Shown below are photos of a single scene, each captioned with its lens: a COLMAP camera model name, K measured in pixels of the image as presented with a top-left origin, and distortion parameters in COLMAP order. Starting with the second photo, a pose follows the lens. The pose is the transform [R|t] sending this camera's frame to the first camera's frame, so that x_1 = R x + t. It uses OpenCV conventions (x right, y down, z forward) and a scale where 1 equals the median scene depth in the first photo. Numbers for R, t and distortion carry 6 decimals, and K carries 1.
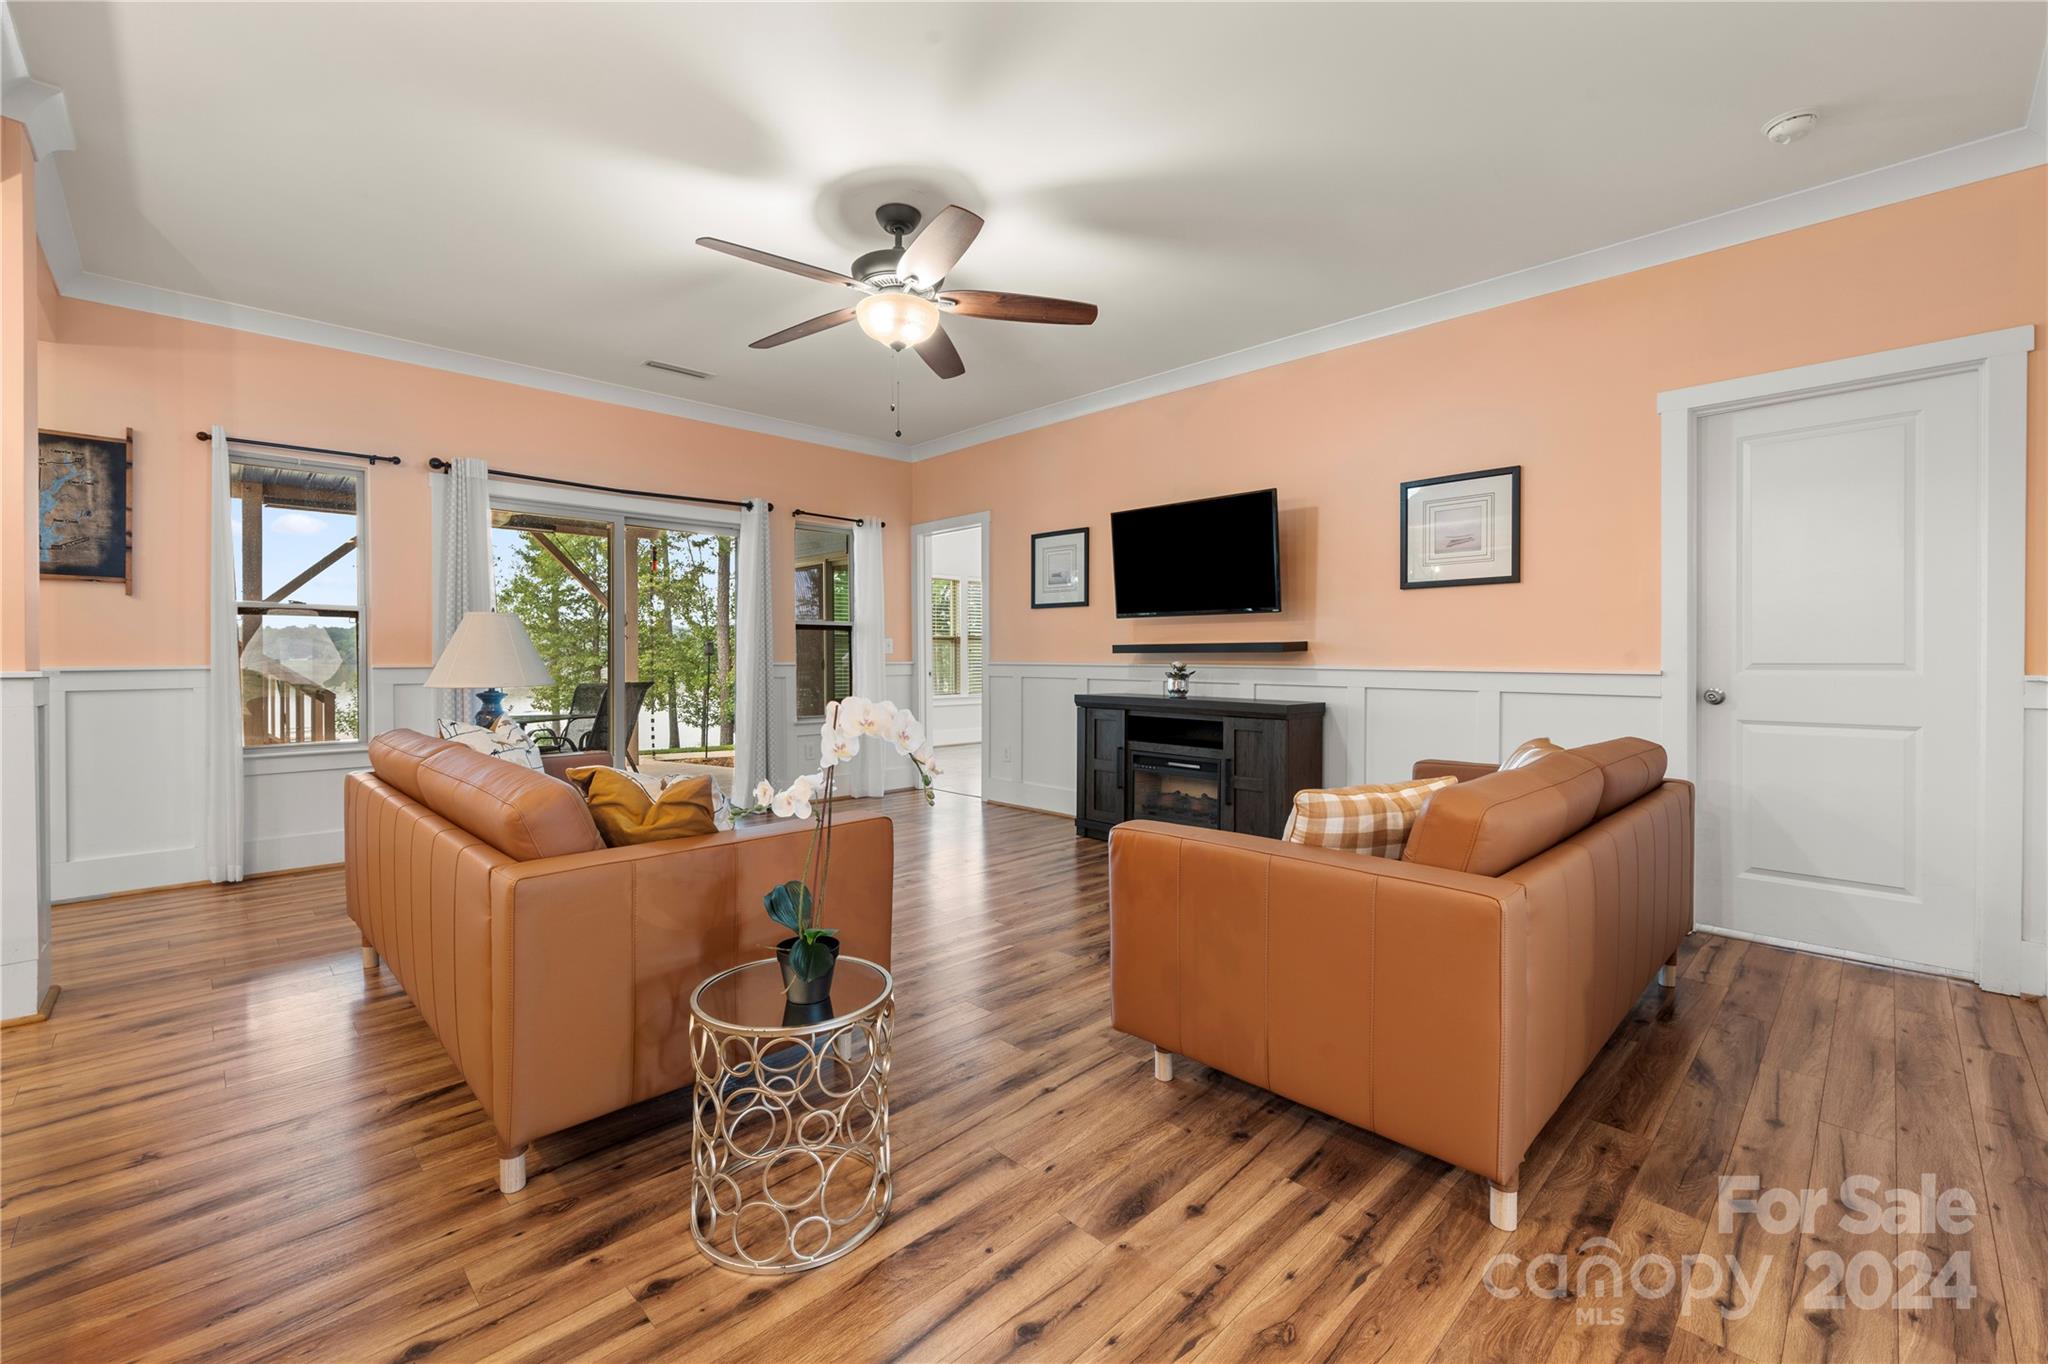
lens RADIAL K [[855.7, 0, 1018.1], [0, 855.7, 663.5], [0, 0, 1]] dist [0.002276, 0.000174]
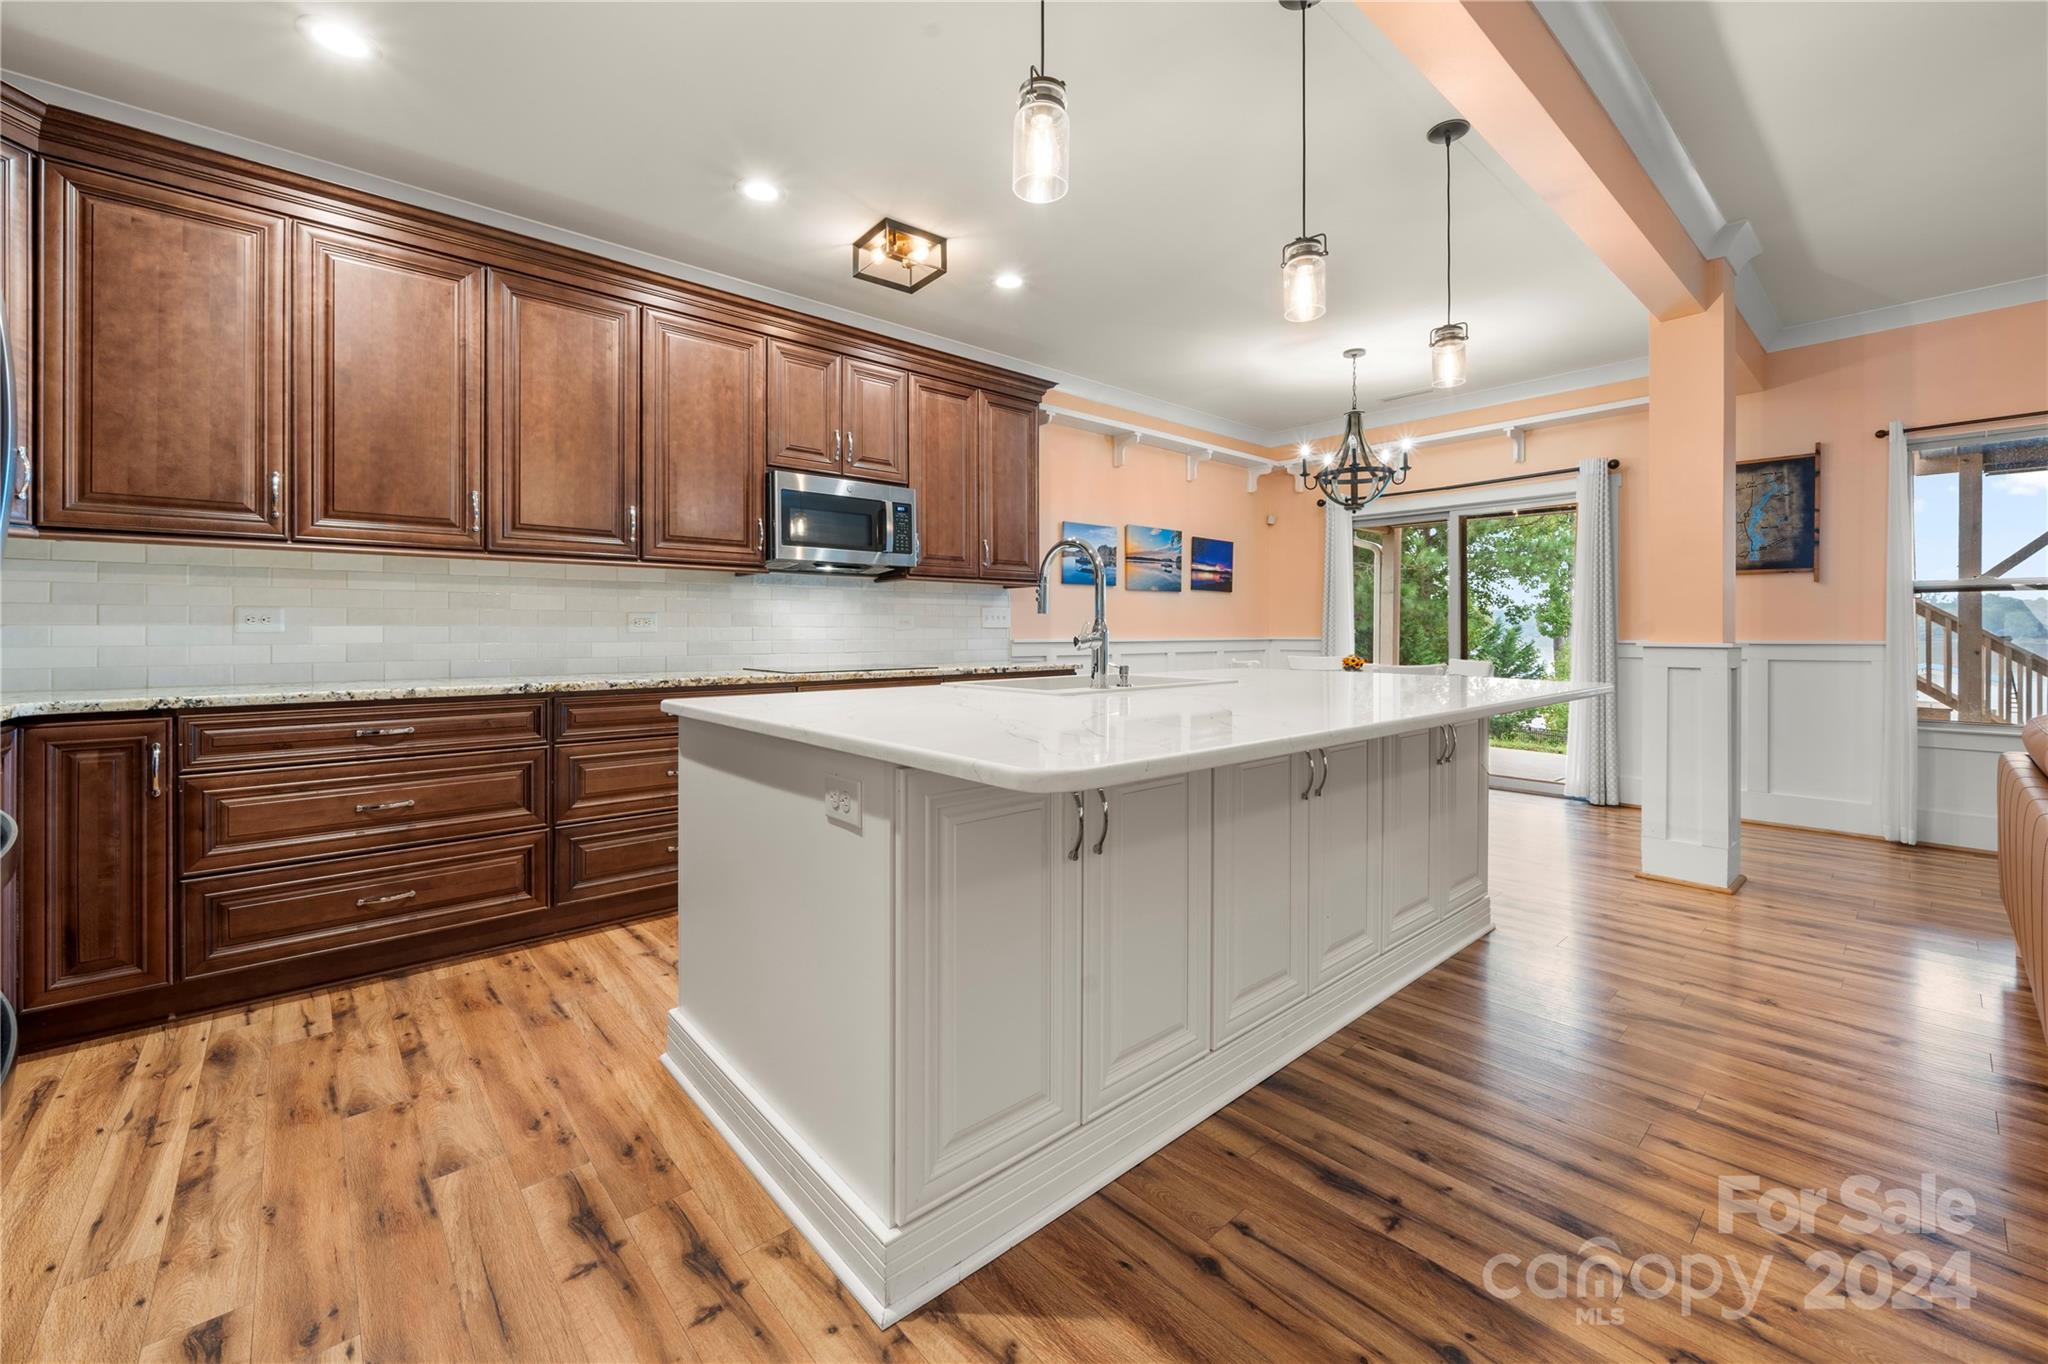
lens RADIAL K [[805.3, 0, 1004.7], [0, 805.3, 636.7], [0, 0, 1]] dist [-0.006445, -0.000300]
pose [[-0.063167, 0.003640, -0.997996, 0.150333], [-0.008866, 0.999952, 0.004208, 0.002445], [0.997964, 0.009114, -0.063132, -0.060675]]
